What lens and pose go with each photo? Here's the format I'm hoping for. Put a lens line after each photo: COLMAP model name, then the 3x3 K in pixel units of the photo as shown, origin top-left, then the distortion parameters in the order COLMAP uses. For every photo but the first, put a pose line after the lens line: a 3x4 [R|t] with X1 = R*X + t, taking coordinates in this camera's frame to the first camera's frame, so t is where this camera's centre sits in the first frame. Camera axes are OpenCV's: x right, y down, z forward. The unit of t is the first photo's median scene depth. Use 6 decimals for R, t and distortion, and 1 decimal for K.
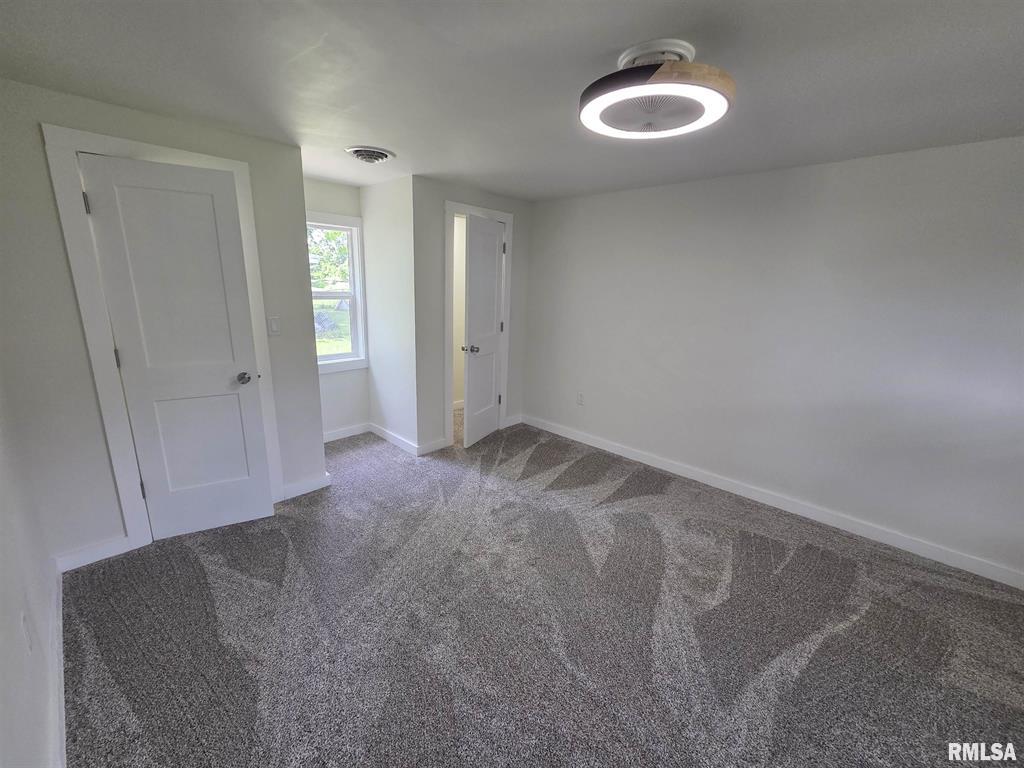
lens RADIAL K [[417.9, 0, 507.0], [0, 417.9, 385.1], [0, 0, 1]] dist [0.004685, -0.000917]
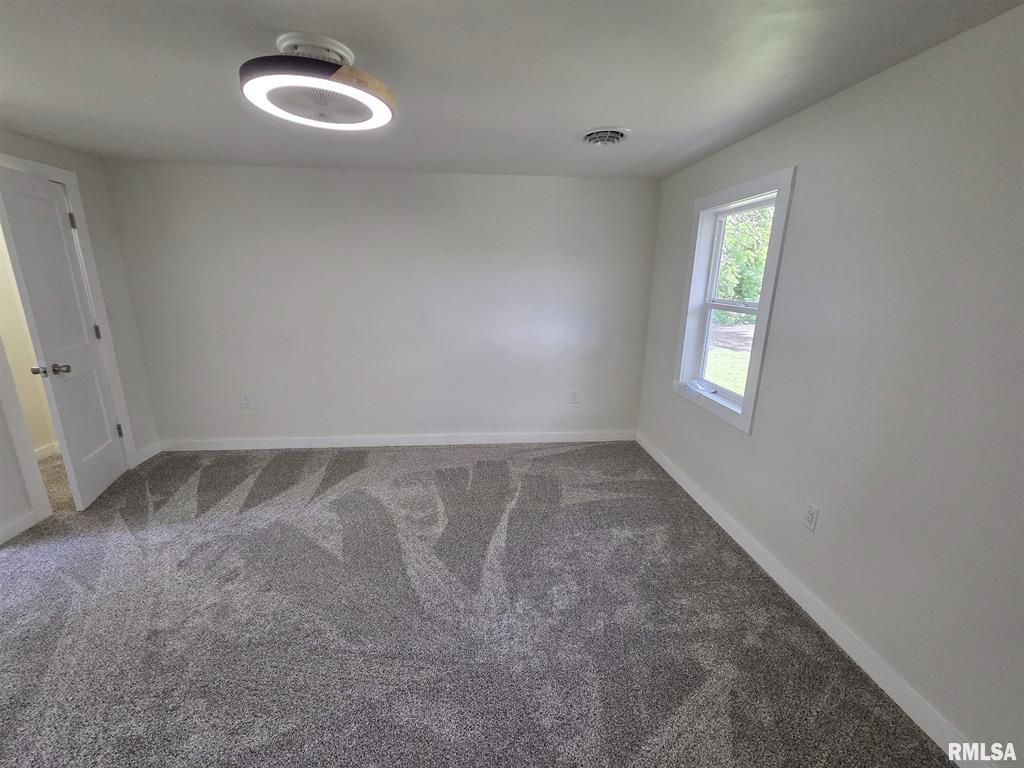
lens RADIAL K [[417.9, 0, 506.4], [0, 417.9, 386.6], [0, 0, 1]] dist [0.004685, -0.000917]
pose [[0.659912, -0.220551, 0.718244, -0.144300], [0.189811, 0.973876, 0.124652, -0.006120], [-0.726972, 0.054071, 0.684535, -0.003765]]
